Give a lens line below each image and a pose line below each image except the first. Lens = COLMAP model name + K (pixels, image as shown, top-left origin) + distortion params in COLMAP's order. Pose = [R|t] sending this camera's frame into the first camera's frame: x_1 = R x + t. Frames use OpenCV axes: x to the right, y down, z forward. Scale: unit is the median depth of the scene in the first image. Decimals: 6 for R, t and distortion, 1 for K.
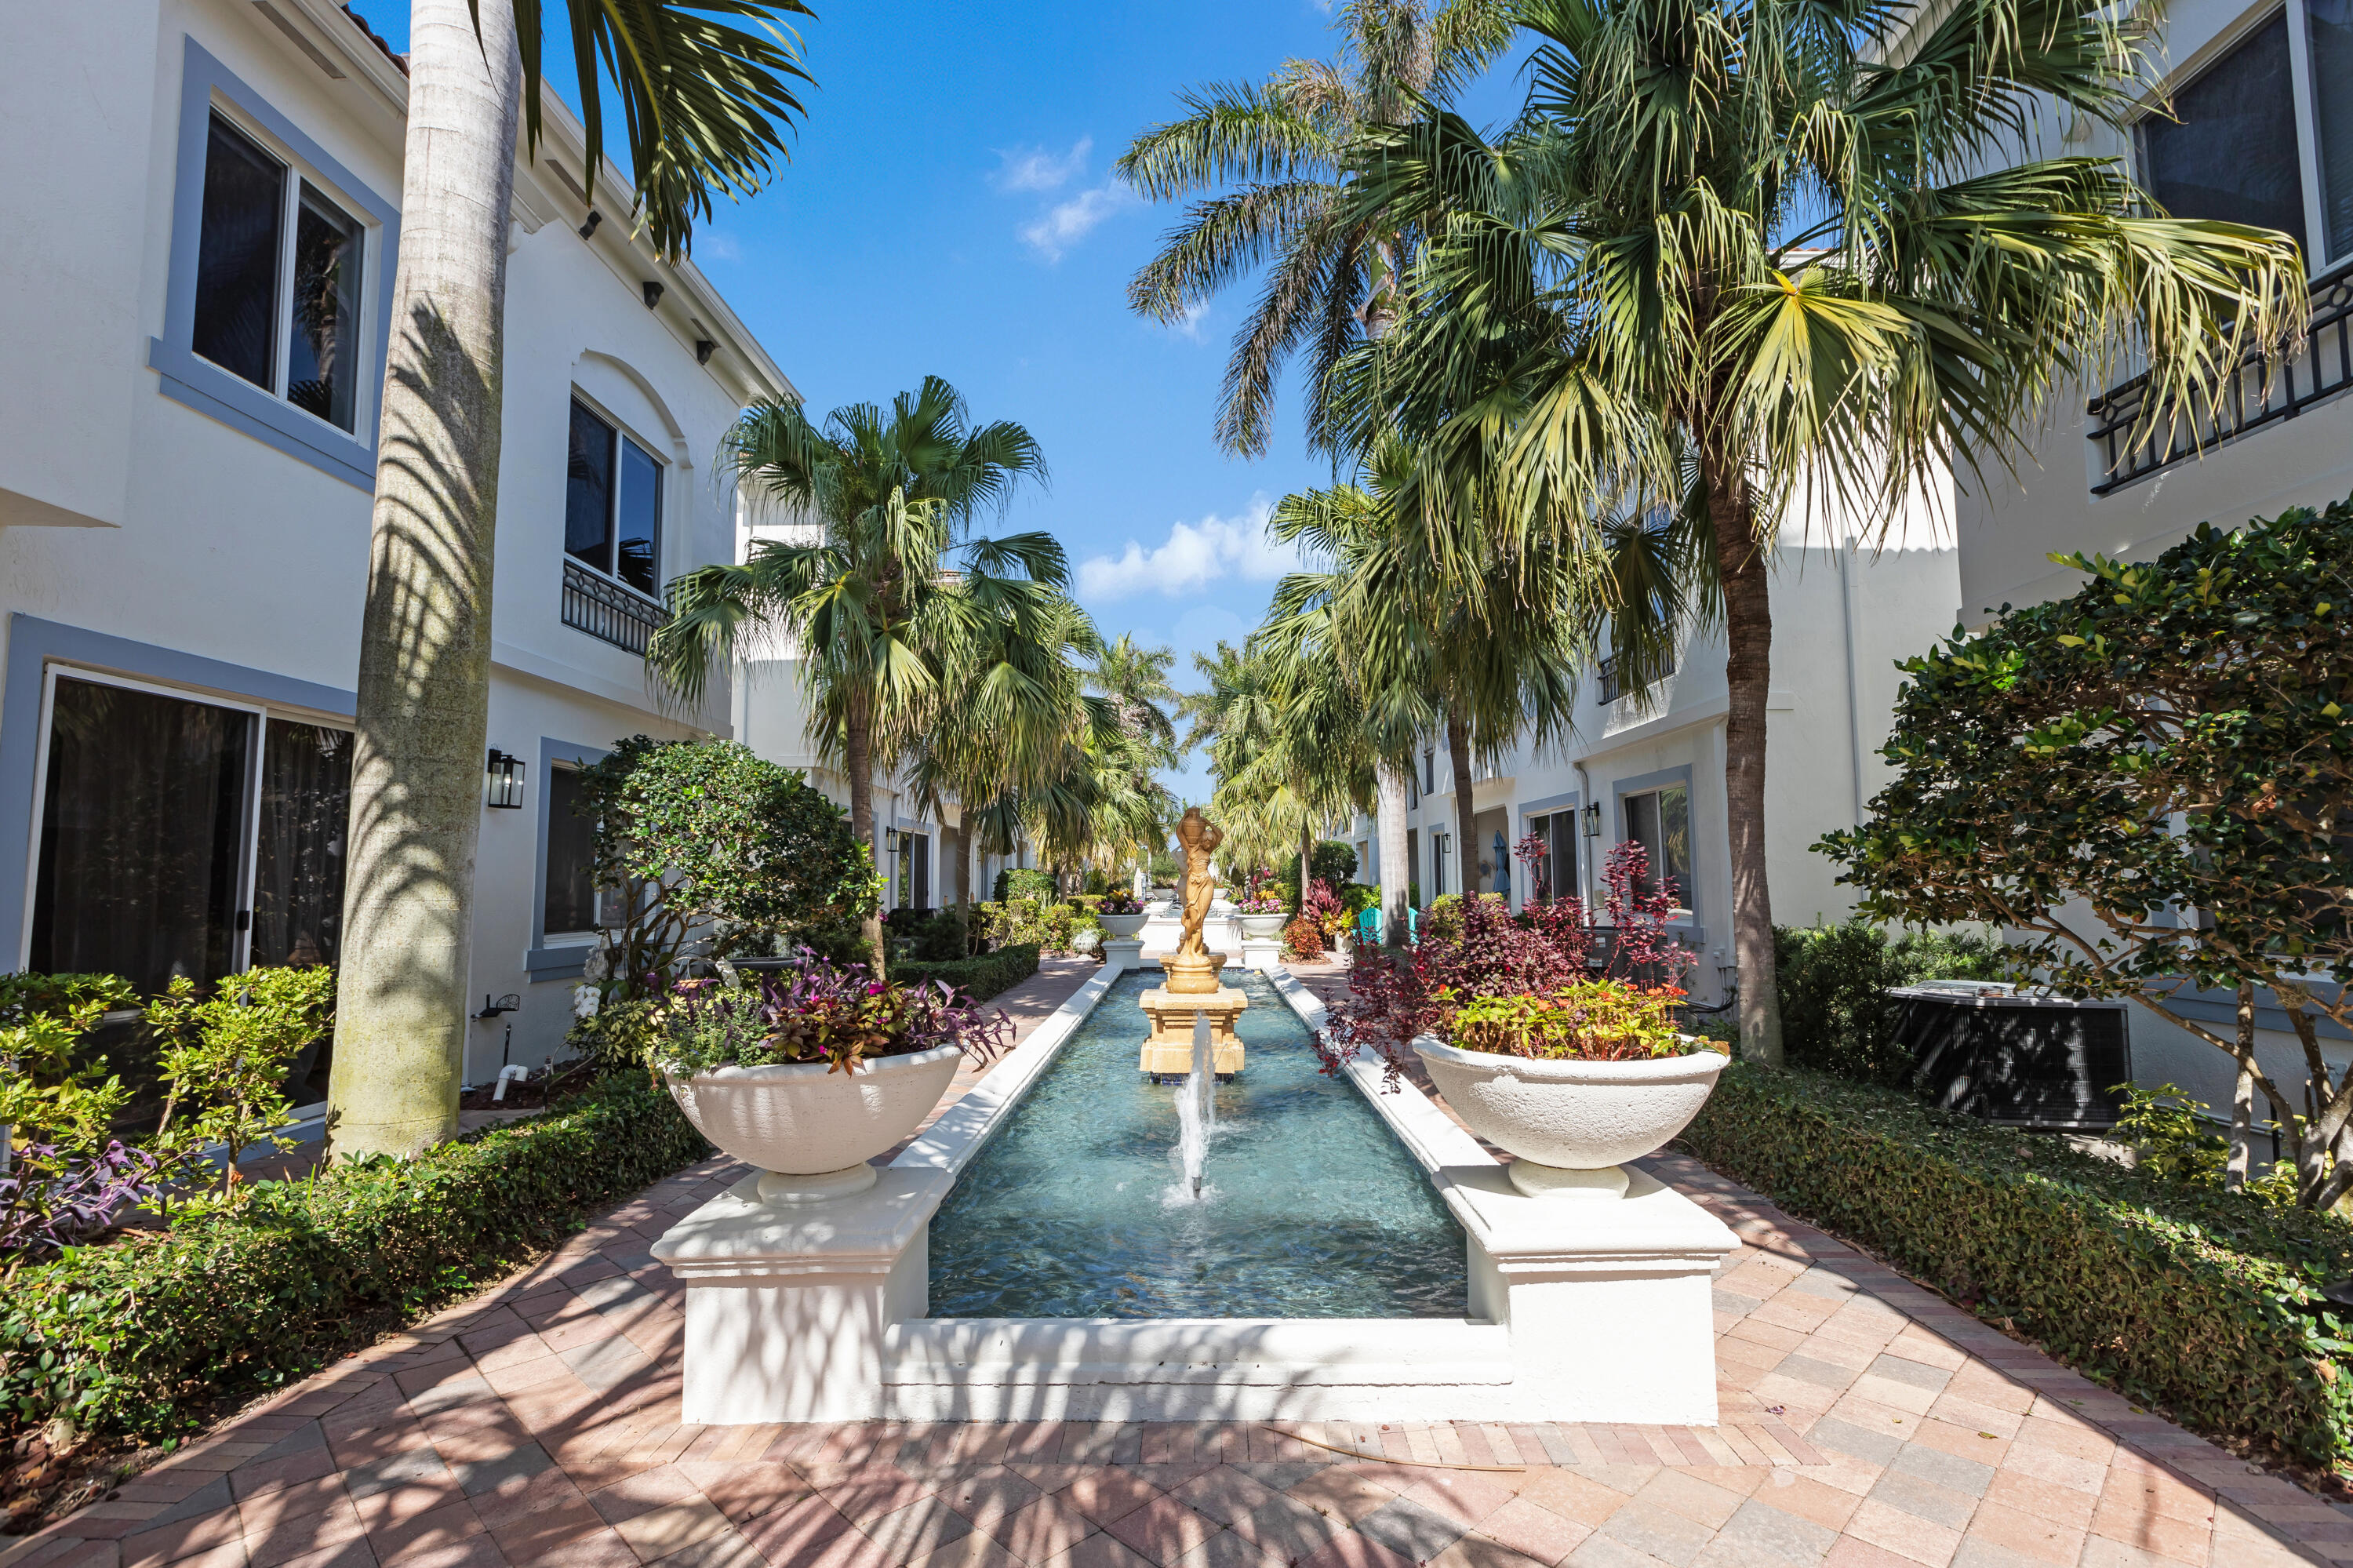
lens RADIAL K [[1086.8, 0, 1176.5], [0, 1086.8, 784.0], [0, 0, 1]] dist [-0.000430, 0.000012]
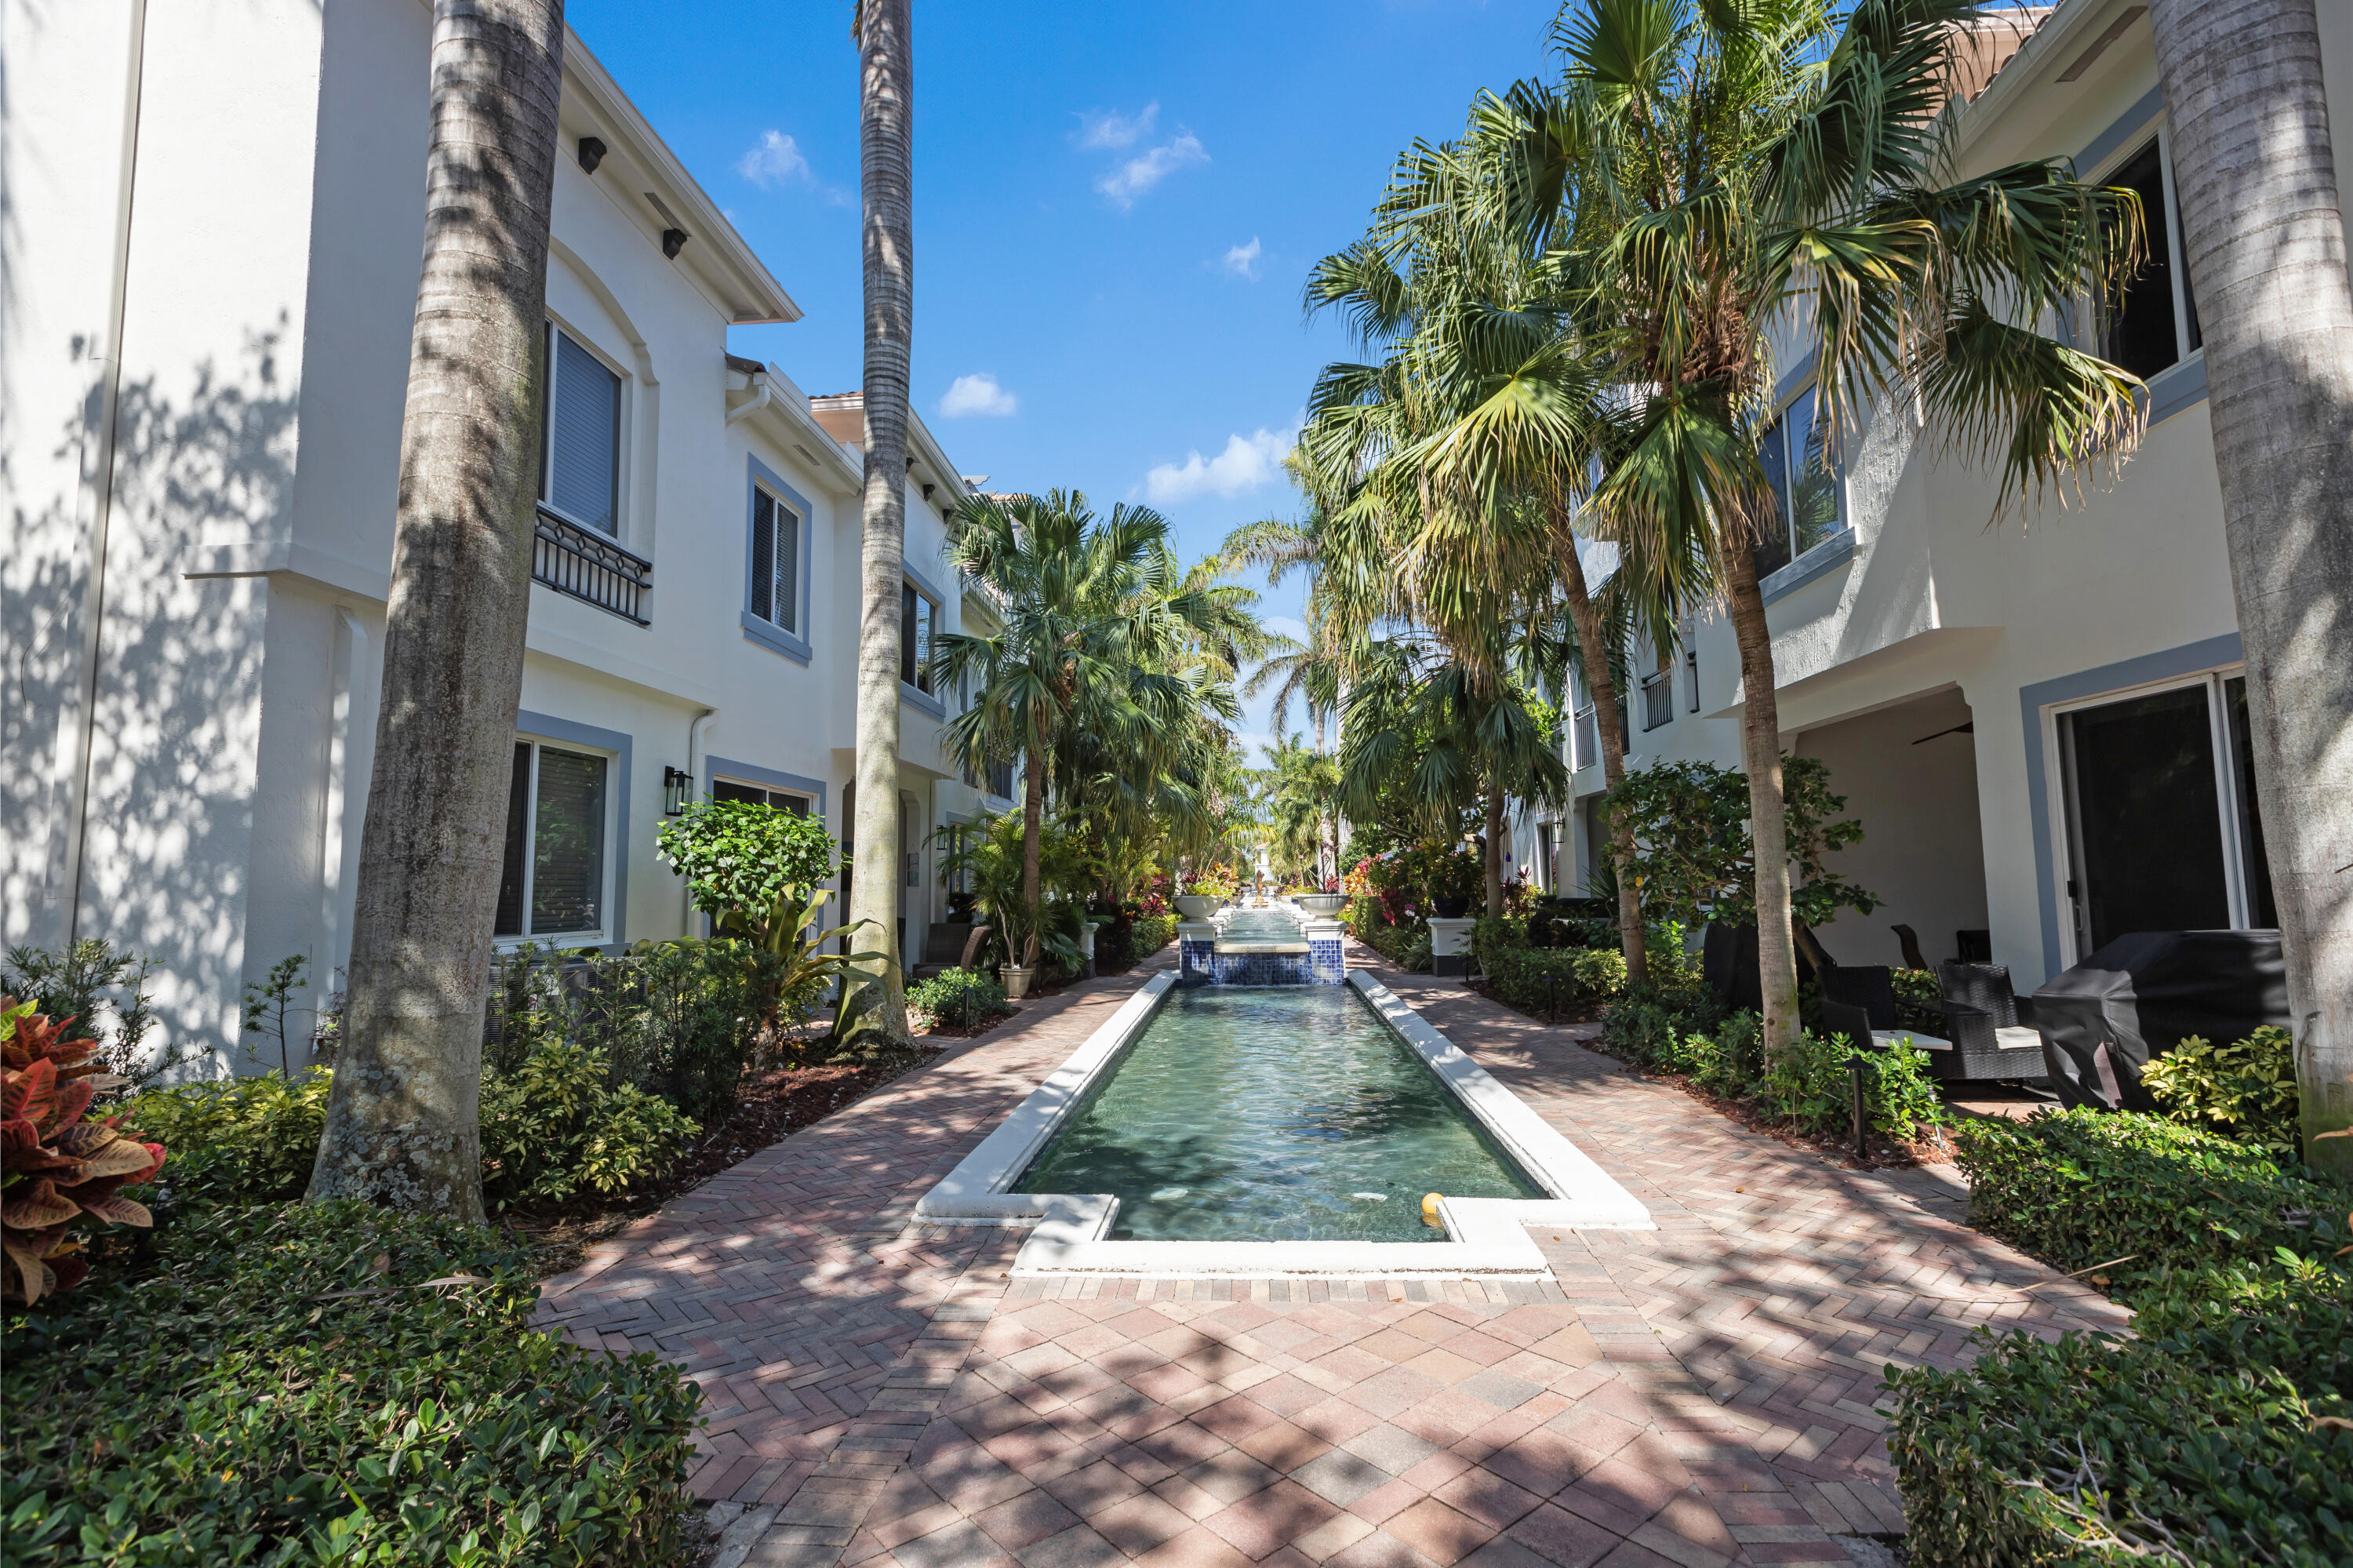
lens RADIAL K [[1086.8, 0, 1176.5], [0, 1086.8, 784.0], [0, 0, 1]] dist [-0.000430, 0.000012]
pose [[0.998428, 0.008629, -0.055376, -0.019421], [-0.008659, 0.999962, -0.000299, -0.087603], [0.055371, 0.000778, 0.998466, -0.886631]]
